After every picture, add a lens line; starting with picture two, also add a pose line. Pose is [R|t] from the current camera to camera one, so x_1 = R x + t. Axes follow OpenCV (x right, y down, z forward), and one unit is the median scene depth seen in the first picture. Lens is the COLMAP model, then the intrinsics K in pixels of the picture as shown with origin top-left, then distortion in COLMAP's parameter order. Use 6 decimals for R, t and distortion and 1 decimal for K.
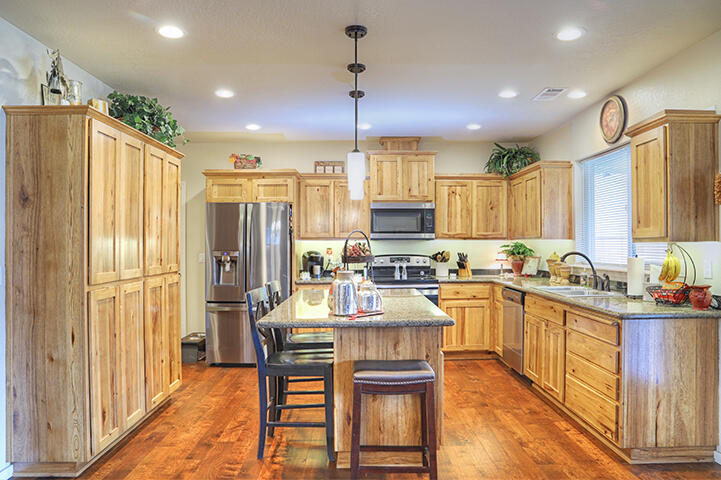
lens RADIAL K [[501.5, 0, 360.5], [0, 501.5, 244.1], [0, 0, 1]] dist [-0.136205, 0.102058]
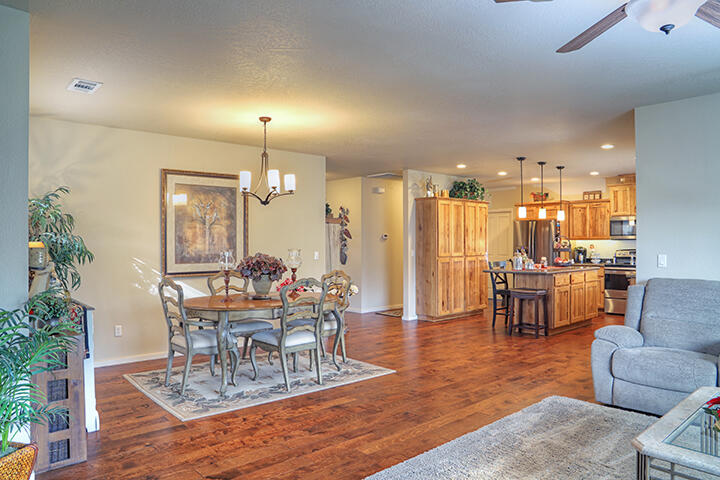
lens RADIAL K [[500.8, 0, 360.0], [0, 500.8, 244.1], [0, 0, 1]] dist [-0.136205, 0.102058]
pose [[0.655597, -0.000184, -0.755111, 1.136090], [0.003353, 0.999991, 0.002667, -0.002760], [0.755103, -0.004281, 0.655592, -1.076490]]
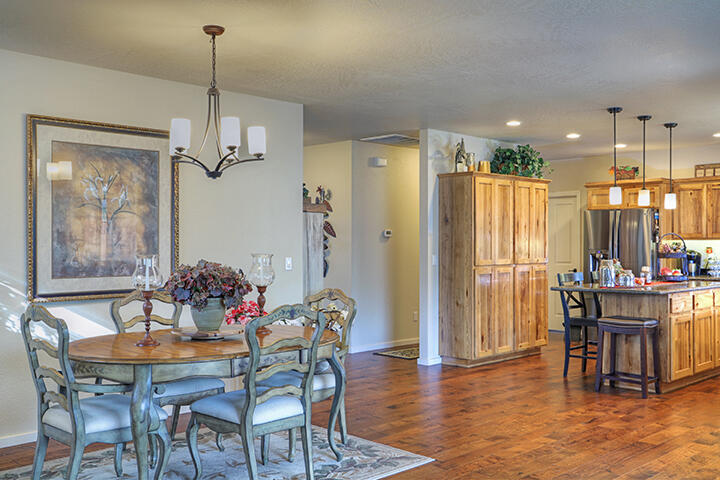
lens RADIAL K [[716.1, 0, 359.7], [0, 716.1, 243.8], [0, 0, 1]] dist [0.005657, 0.018049]
pose [[0.692839, 0.000236, -0.721093, 0.909555], [0.000528, 1.000000, 0.000835, -0.002984], [0.721092, -0.000959, 0.692838, -1.000127]]
